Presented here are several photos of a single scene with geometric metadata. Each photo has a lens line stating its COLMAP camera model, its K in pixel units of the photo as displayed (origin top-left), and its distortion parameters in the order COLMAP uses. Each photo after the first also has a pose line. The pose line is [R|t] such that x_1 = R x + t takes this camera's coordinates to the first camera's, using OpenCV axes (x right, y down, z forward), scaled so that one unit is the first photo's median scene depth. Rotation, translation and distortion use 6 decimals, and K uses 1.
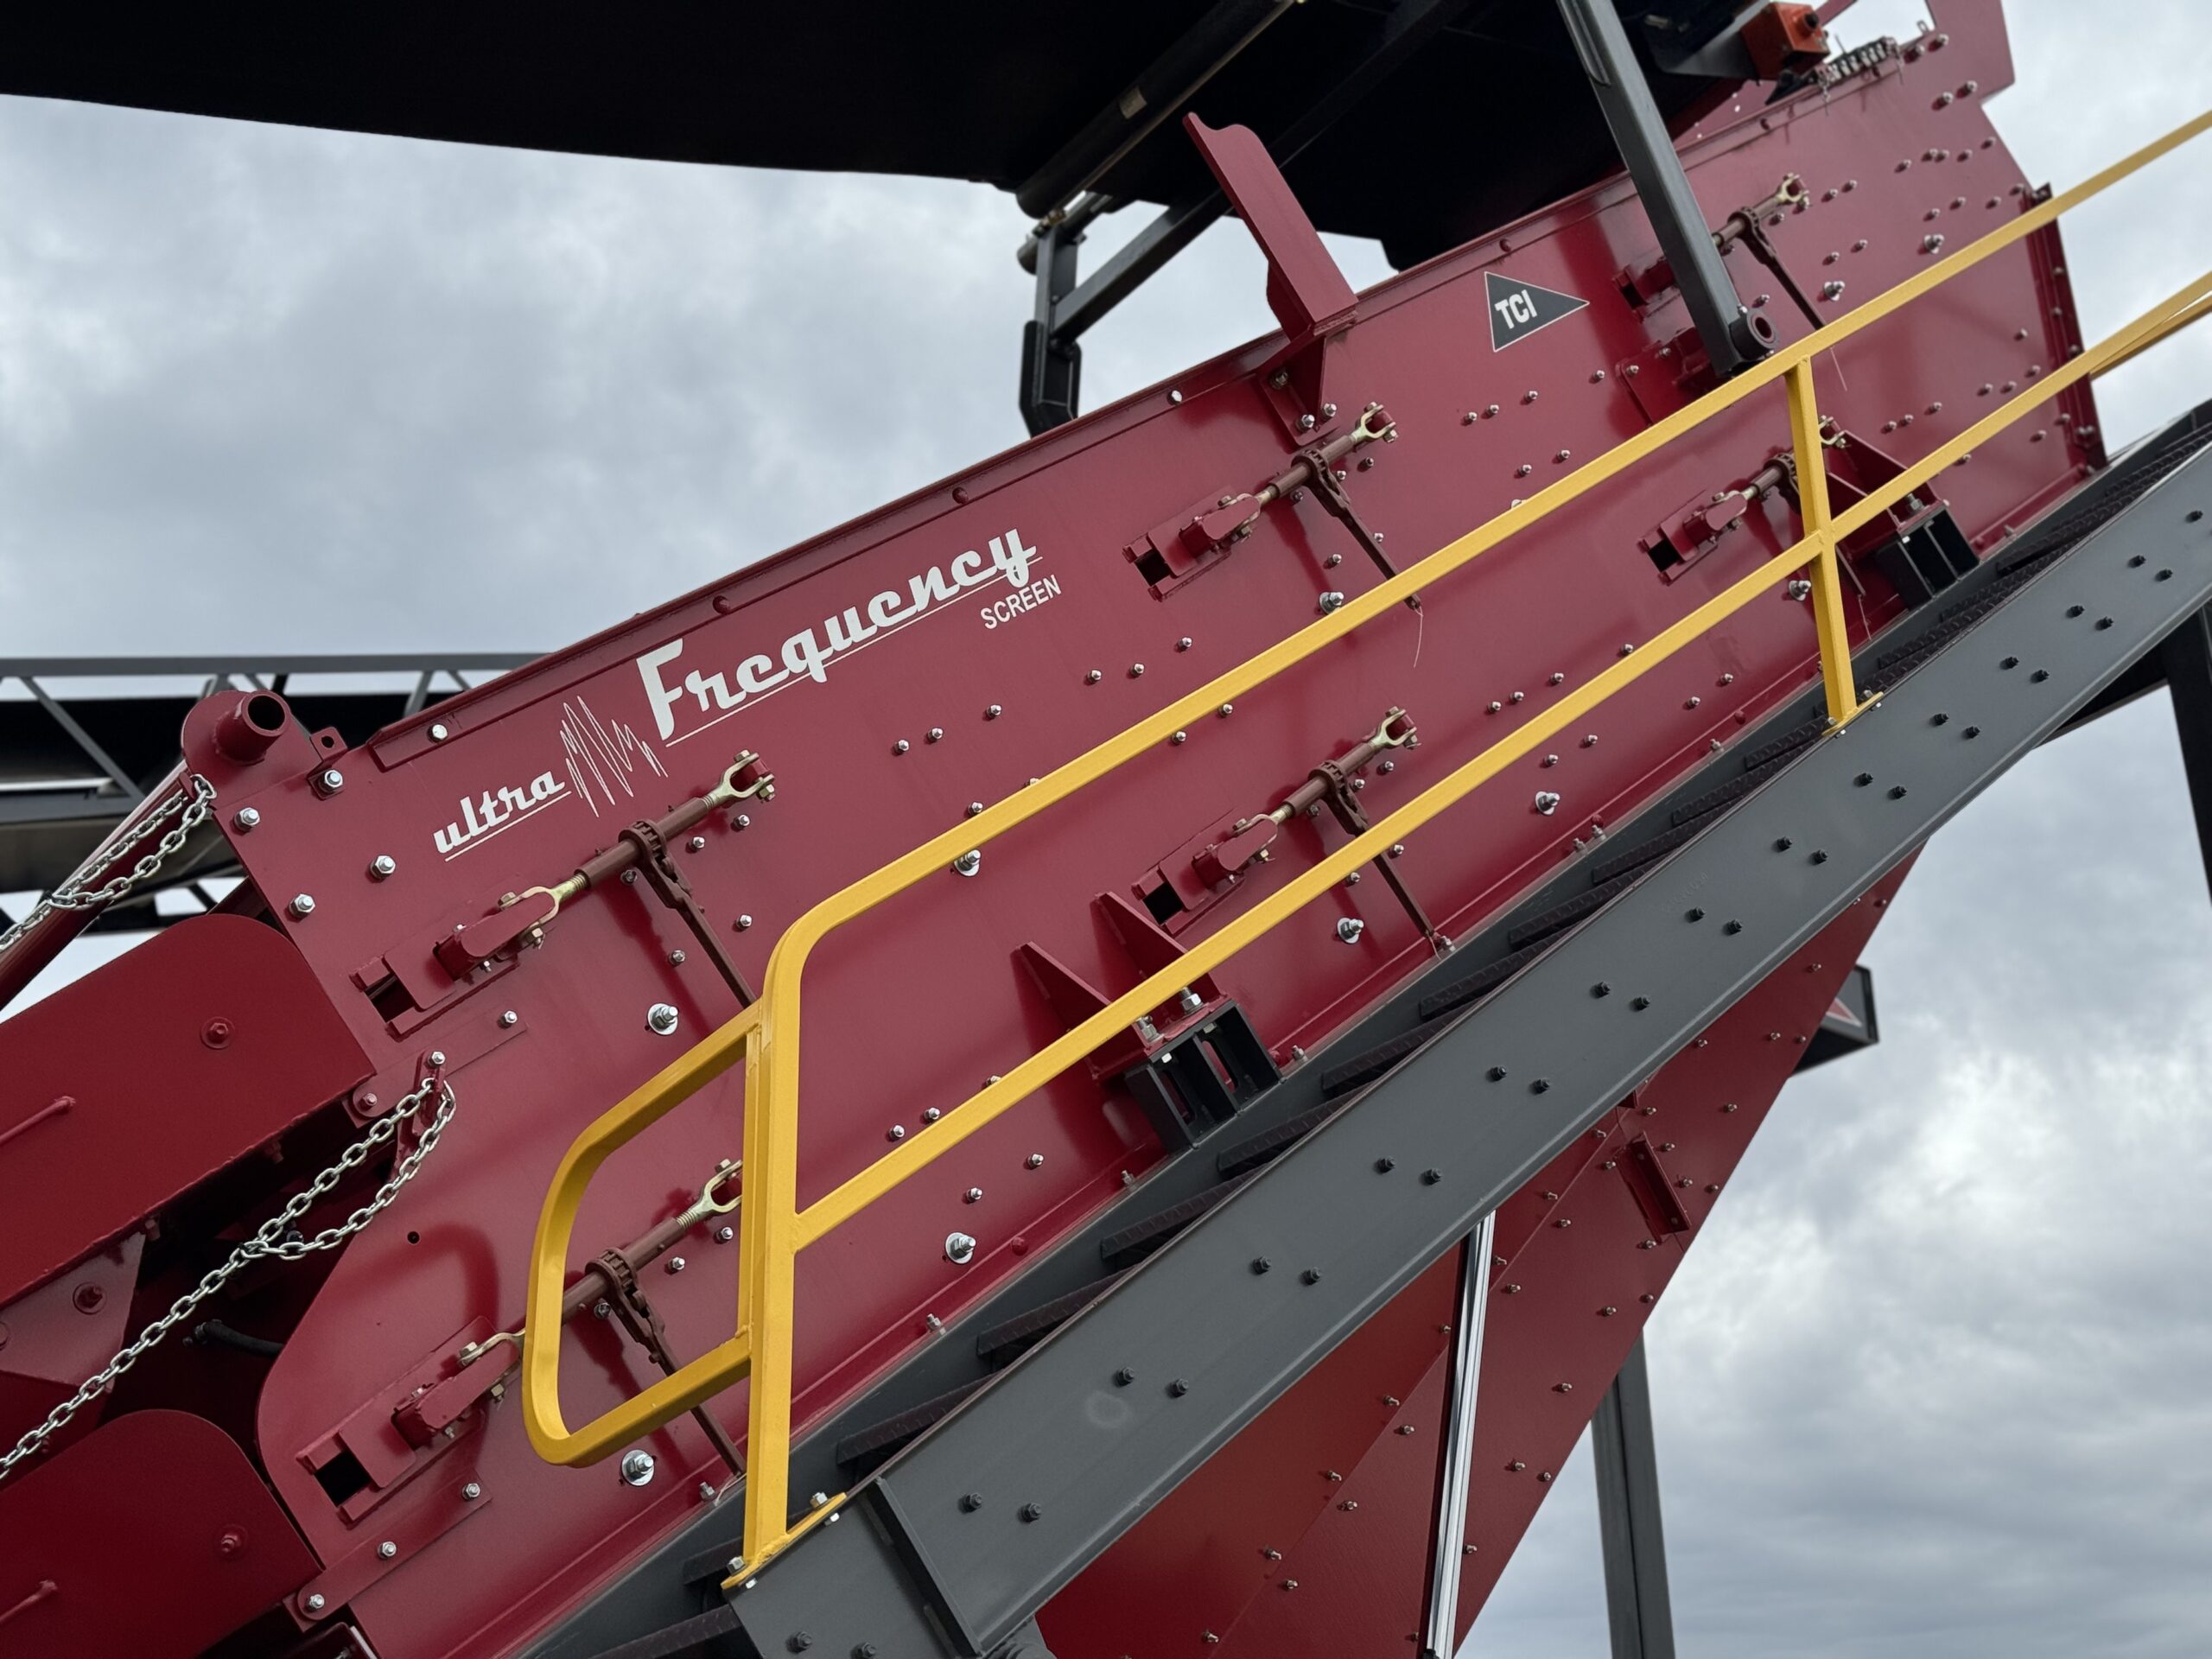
lens RADIAL K [[3103.5, 0, 1106.0], [0, 3103.5, 829.5], [0, 0, 1]] dist [0.132338, -0.082043]
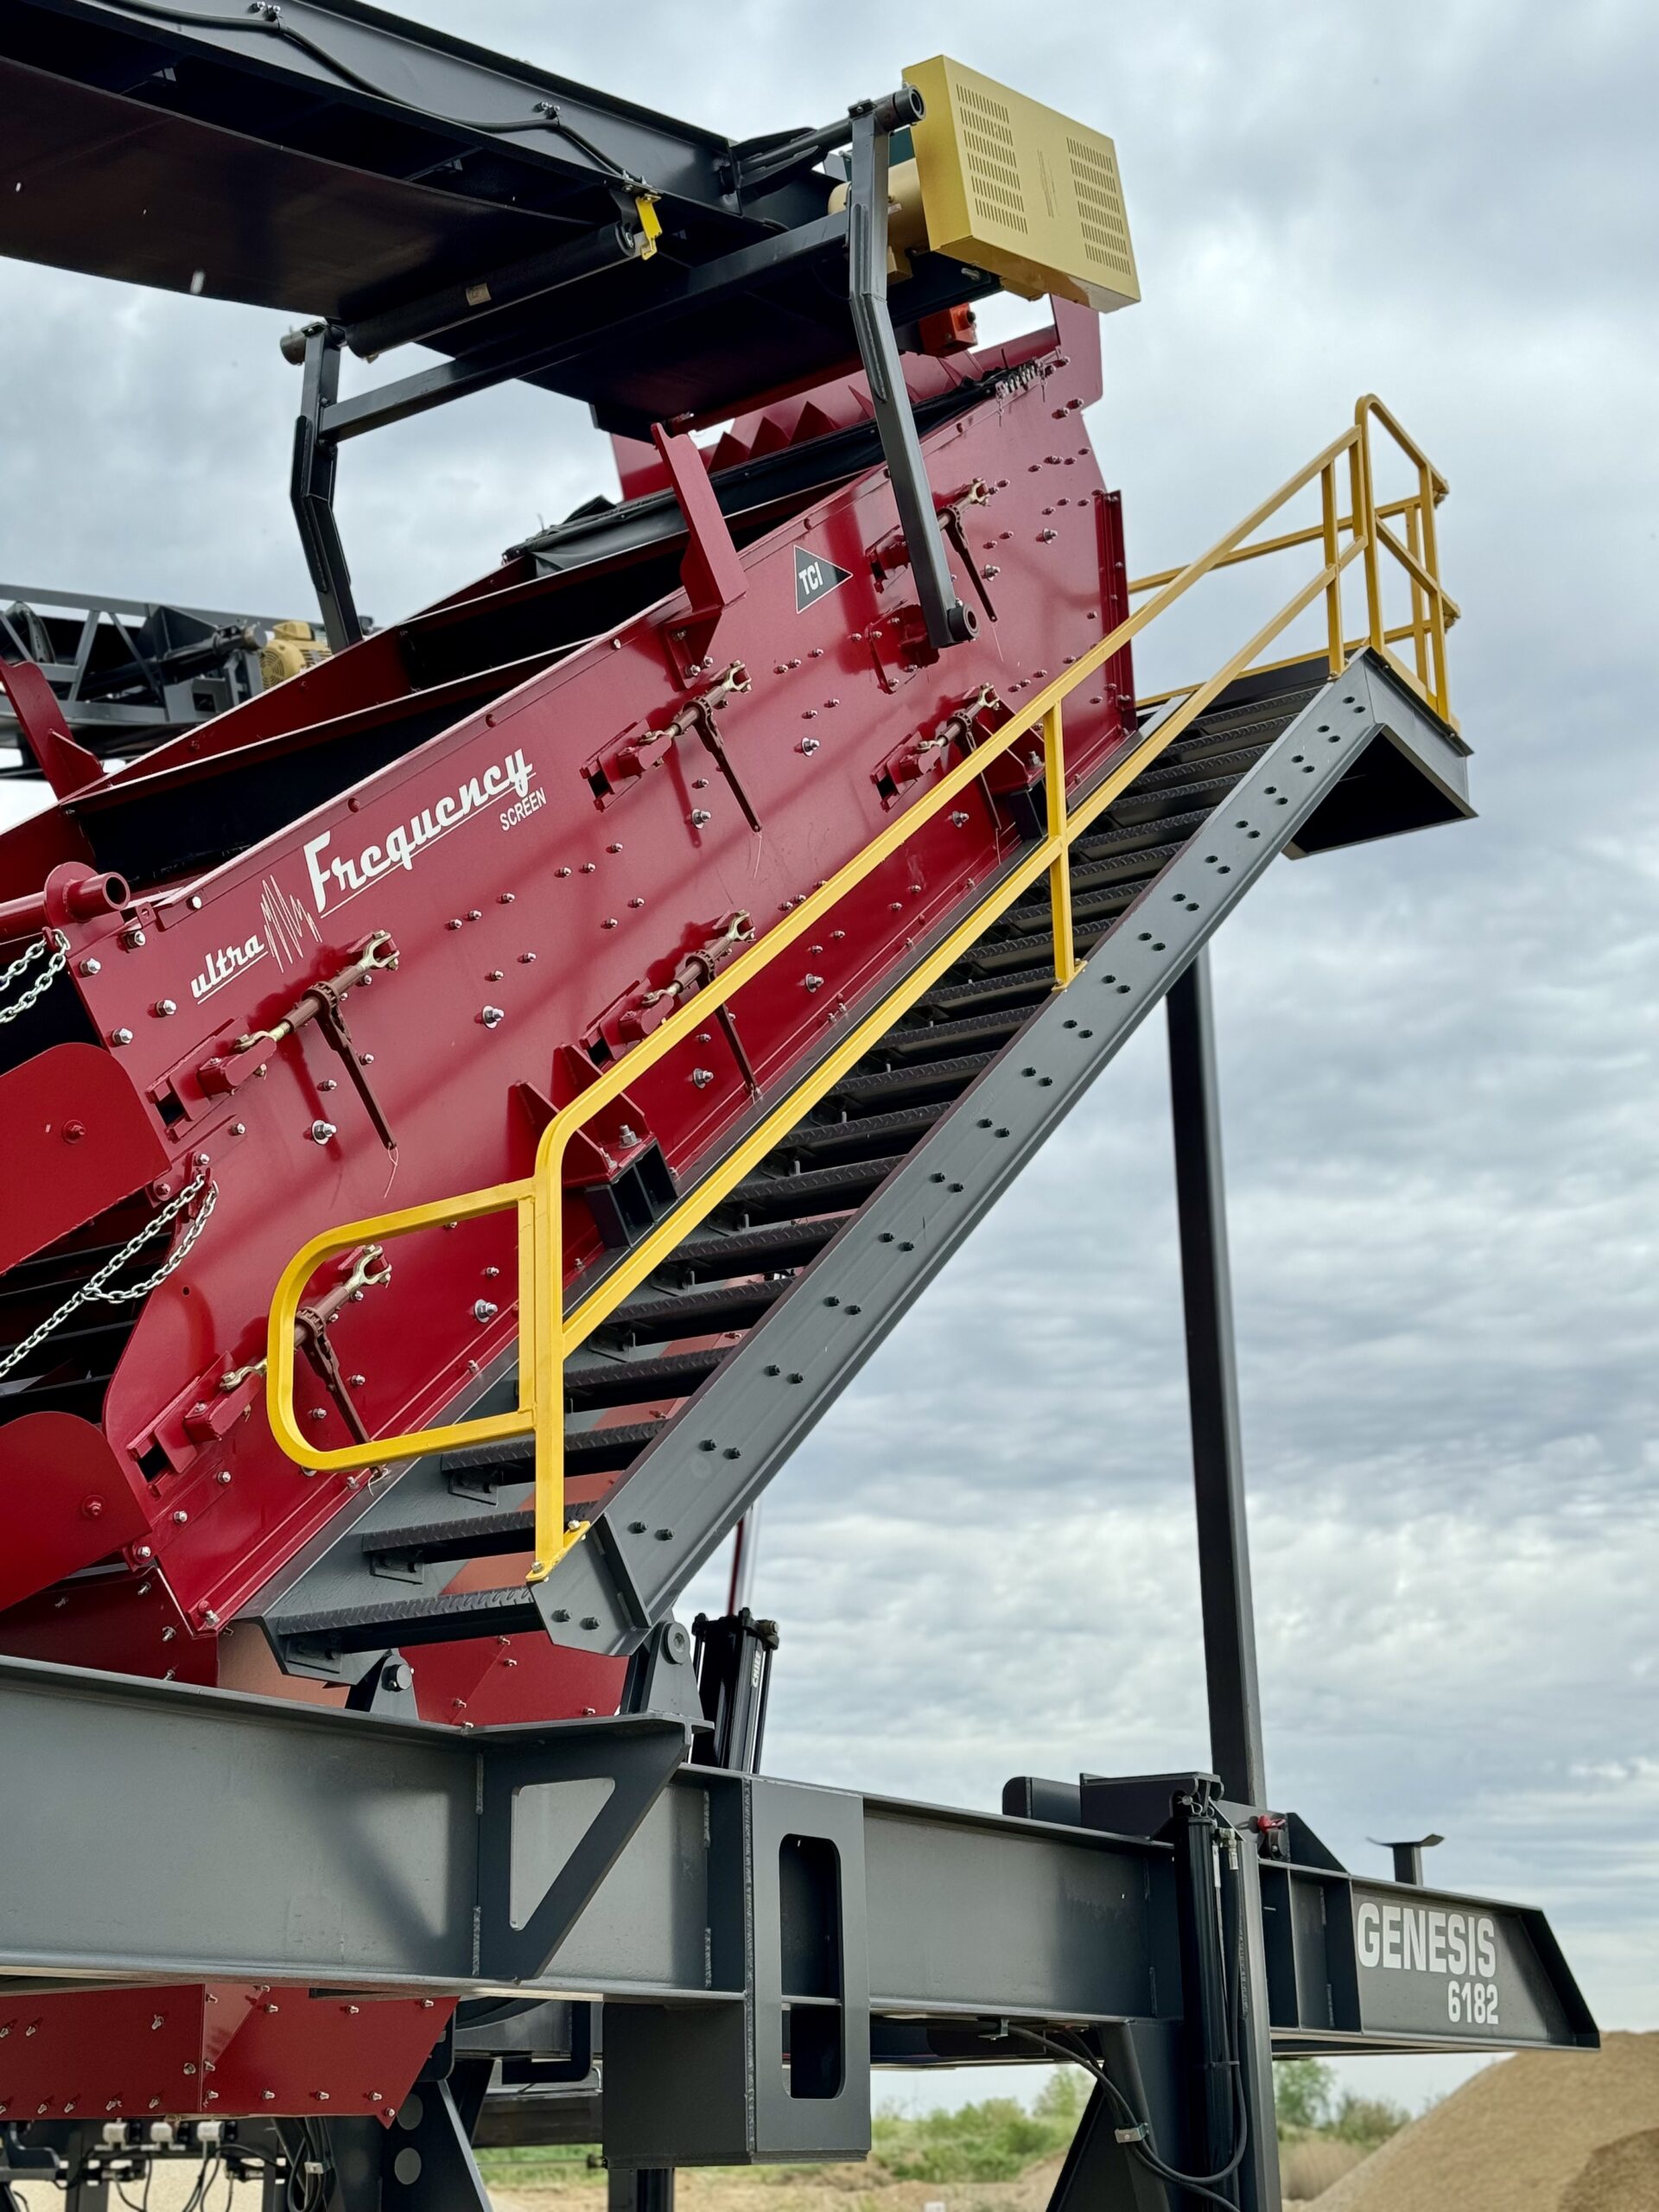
lens RADIAL K [[3103.5, 0, 829.5], [0, 3103.5, 1106.0], [0, 0, 1]] dist [0.132338, -0.082043]
pose [[0.924576, 0.117738, 0.362348, -0.392239], [-0.166715, 0.980193, 0.106901, -0.119712], [-0.342585, -0.159247, 0.925892, -0.294181]]
